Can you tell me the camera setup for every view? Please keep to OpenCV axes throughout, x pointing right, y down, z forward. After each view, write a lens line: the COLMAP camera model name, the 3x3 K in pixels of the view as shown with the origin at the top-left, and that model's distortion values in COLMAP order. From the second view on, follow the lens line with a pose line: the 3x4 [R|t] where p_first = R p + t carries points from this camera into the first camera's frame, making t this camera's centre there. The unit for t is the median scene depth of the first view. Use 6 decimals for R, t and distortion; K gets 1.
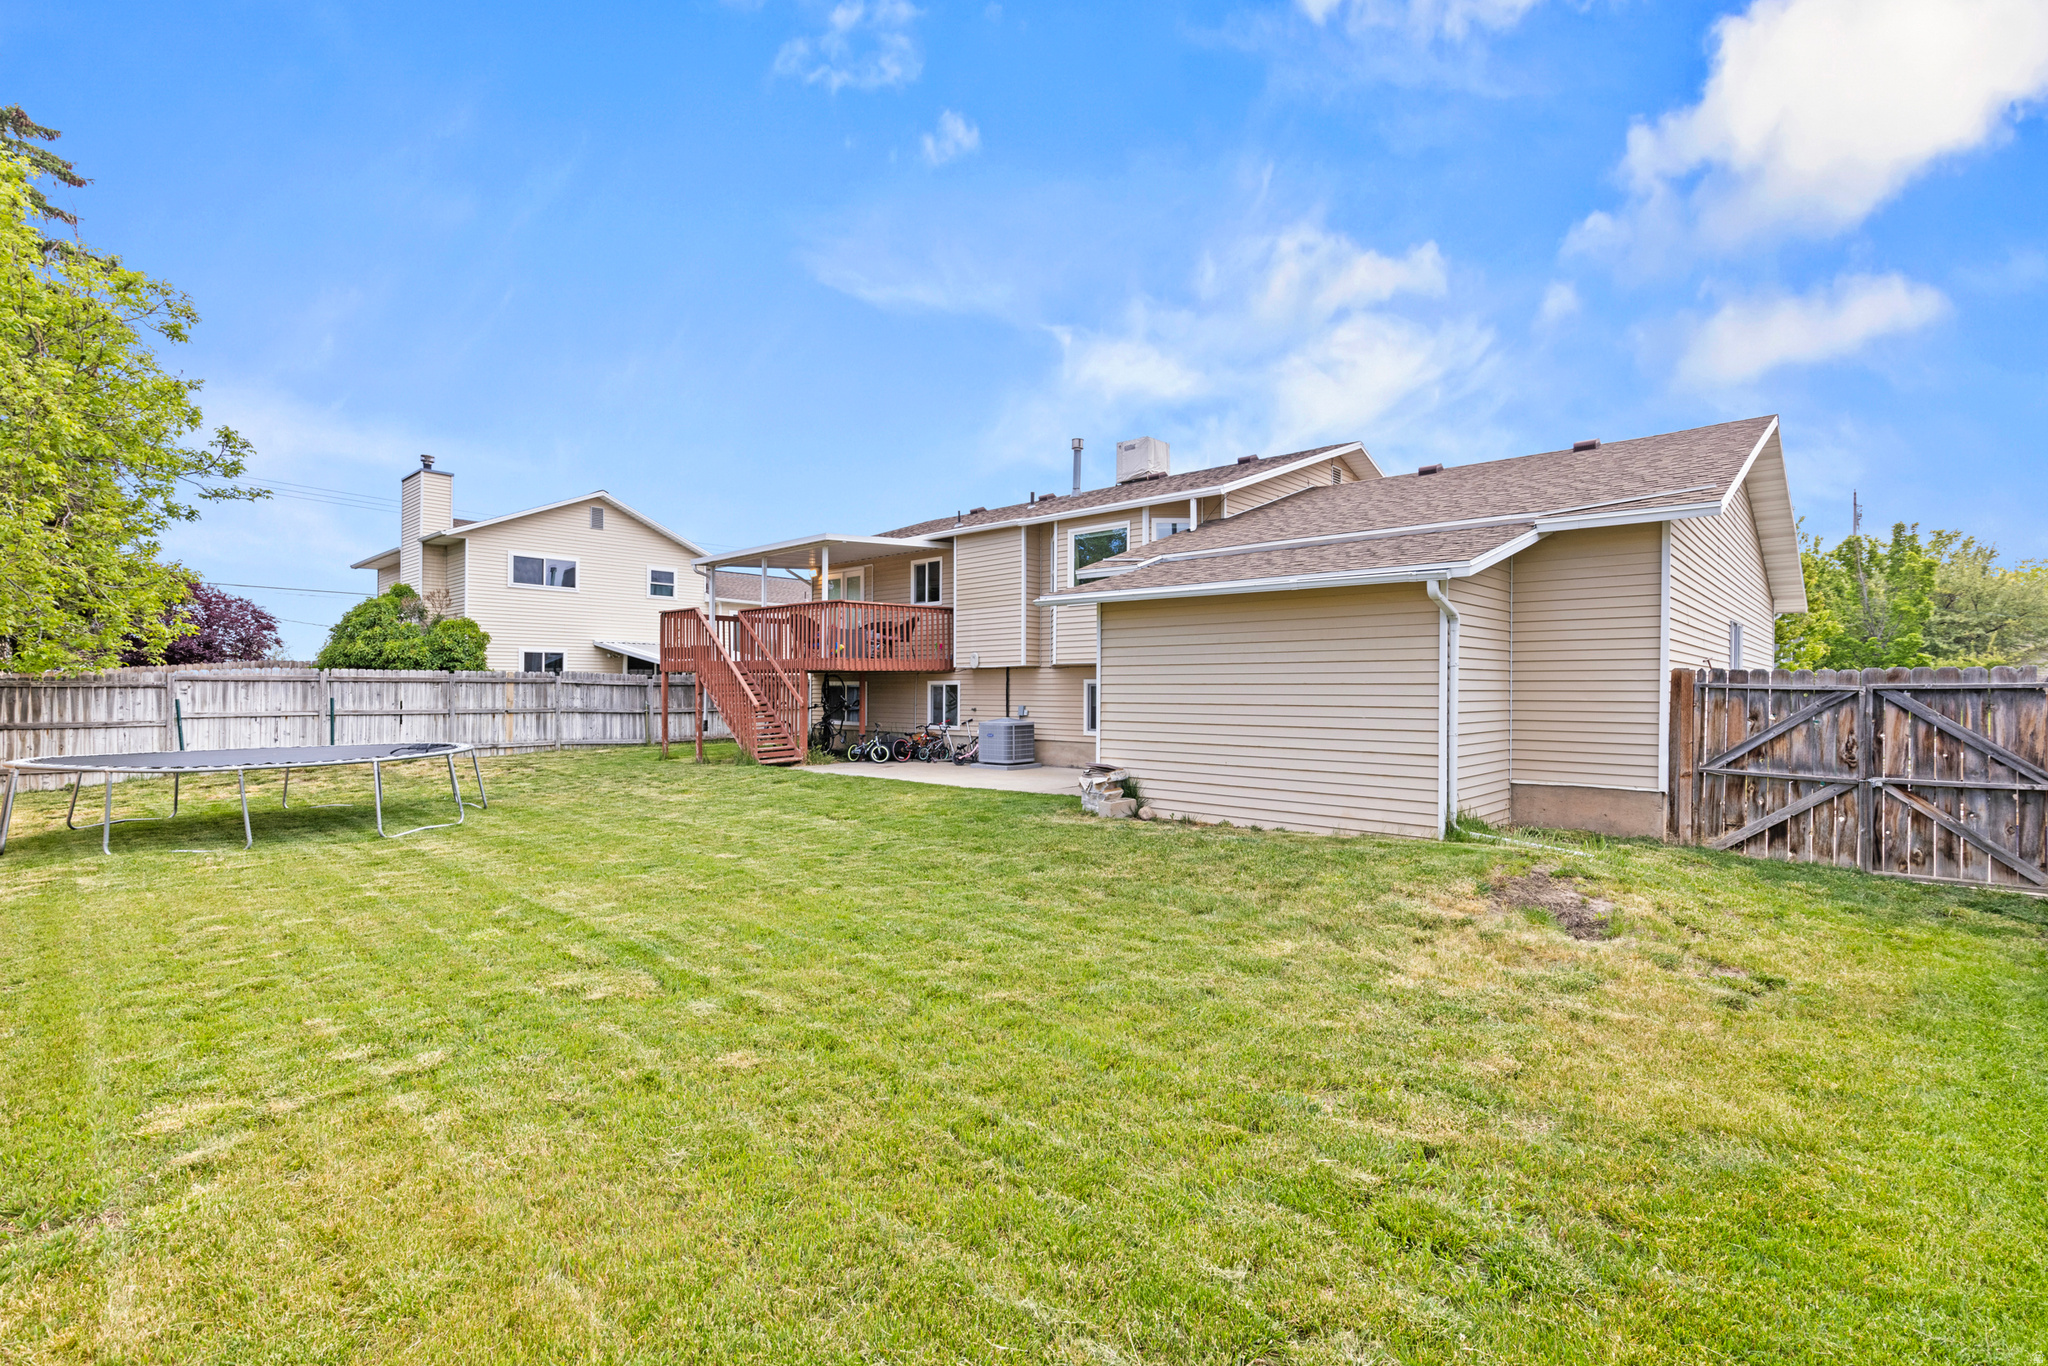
lens RADIAL K [[923.5, 0, 1021.1], [0, 923.5, 691.2], [0, 0, 1]] dist [0.004244, -0.000003]
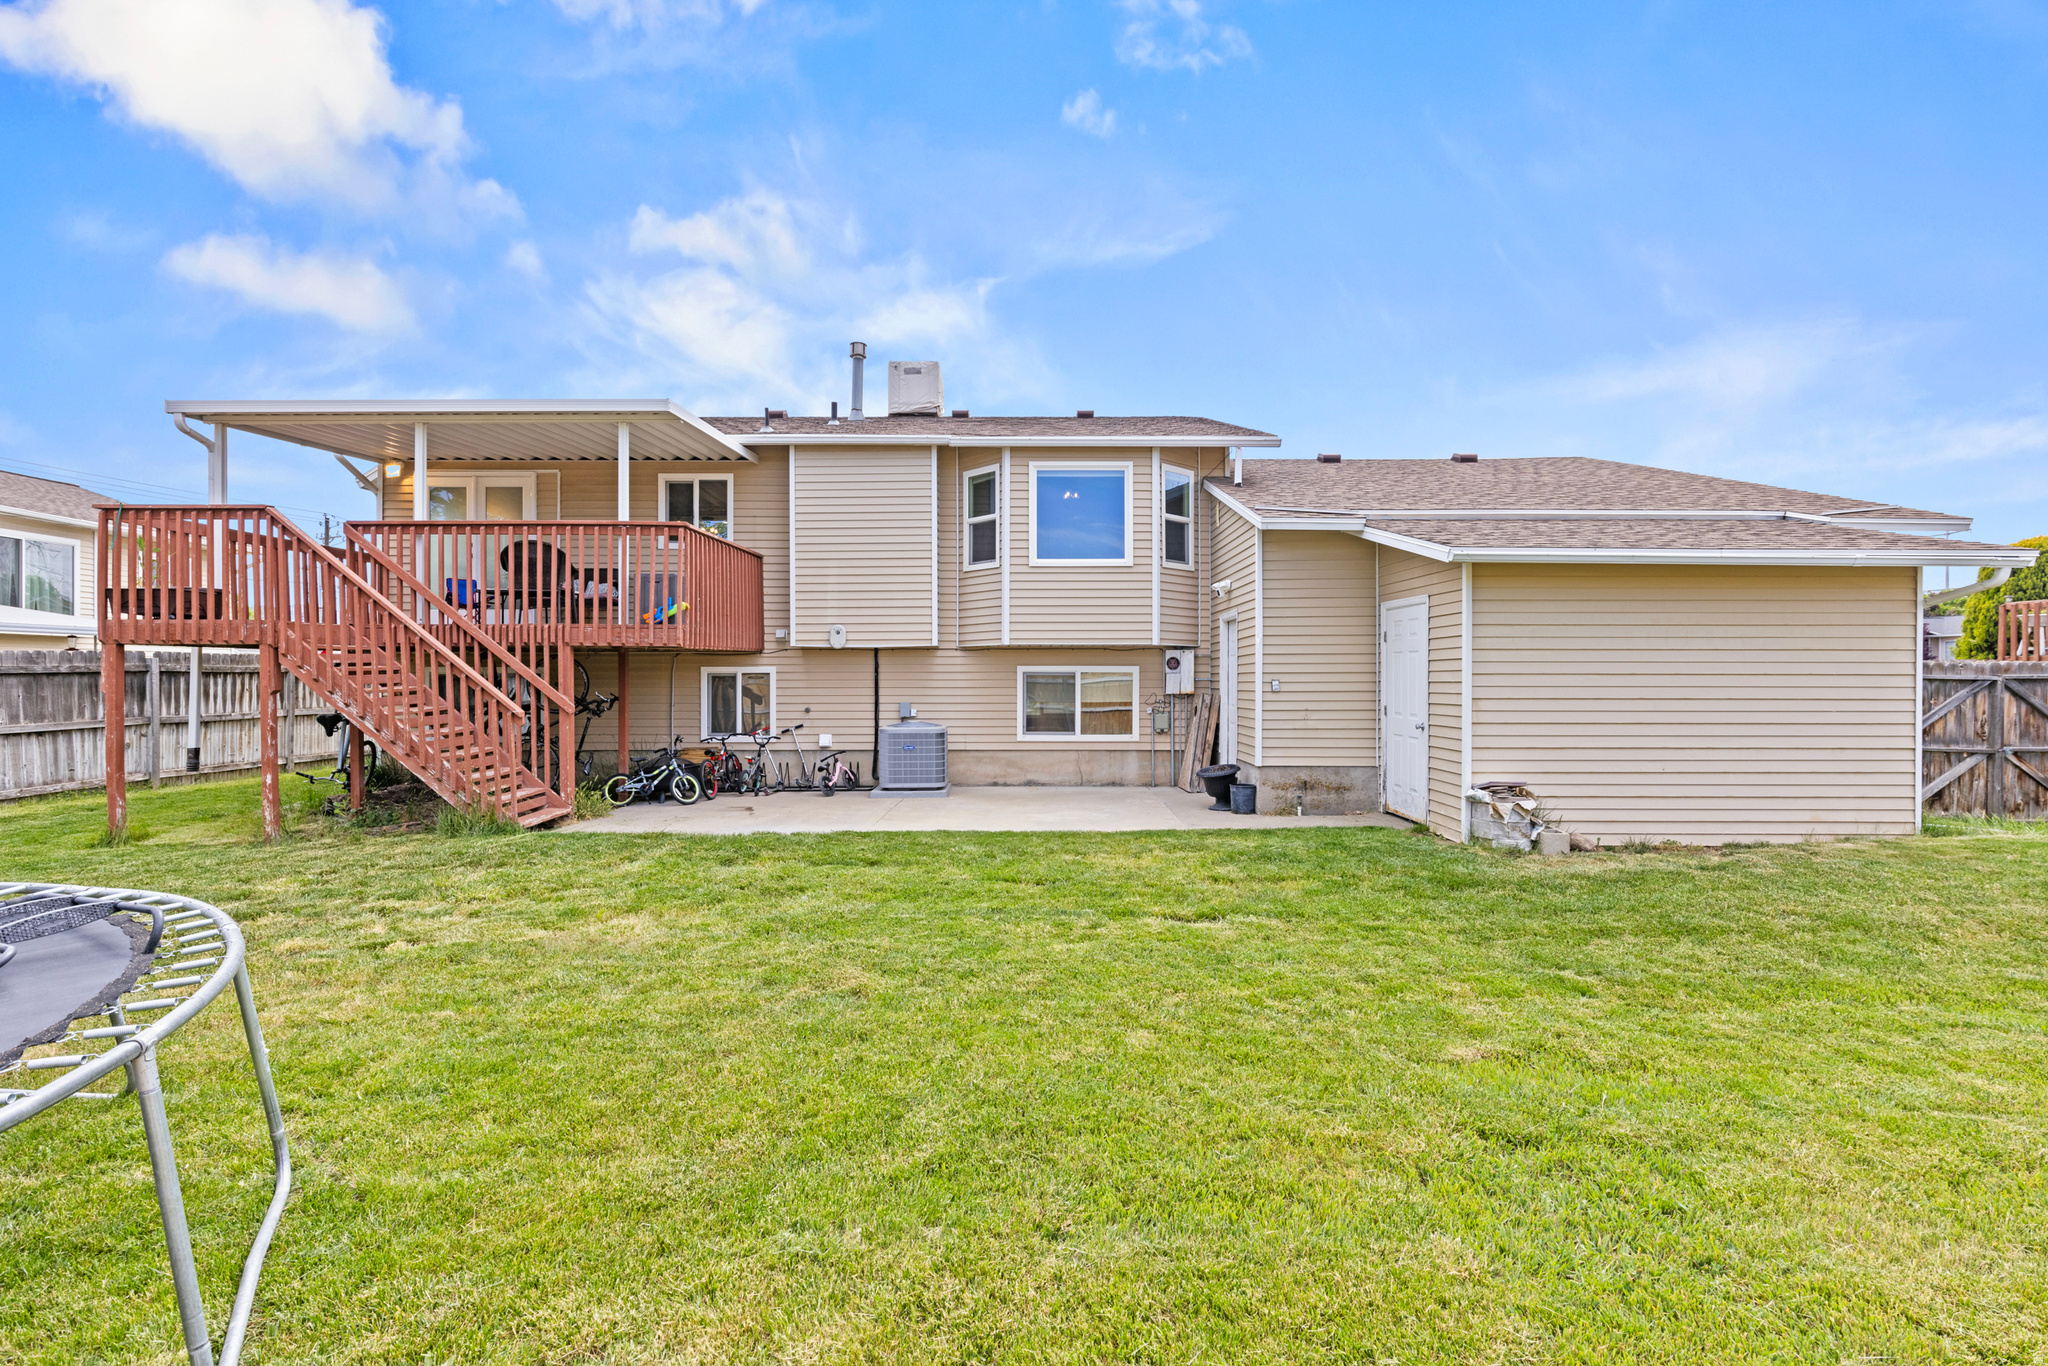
lens RADIAL K [[923.5, 0, 1024.4], [0, 923.5, 679.3], [0, 0, 1]] dist [0.004244, -0.000003]
pose [[0.731074, -0.003672, 0.682288, -0.424232], [0.002783, 0.999993, 0.002400, -0.003749], [-0.682292, 0.000144, 0.731079, 0.437618]]
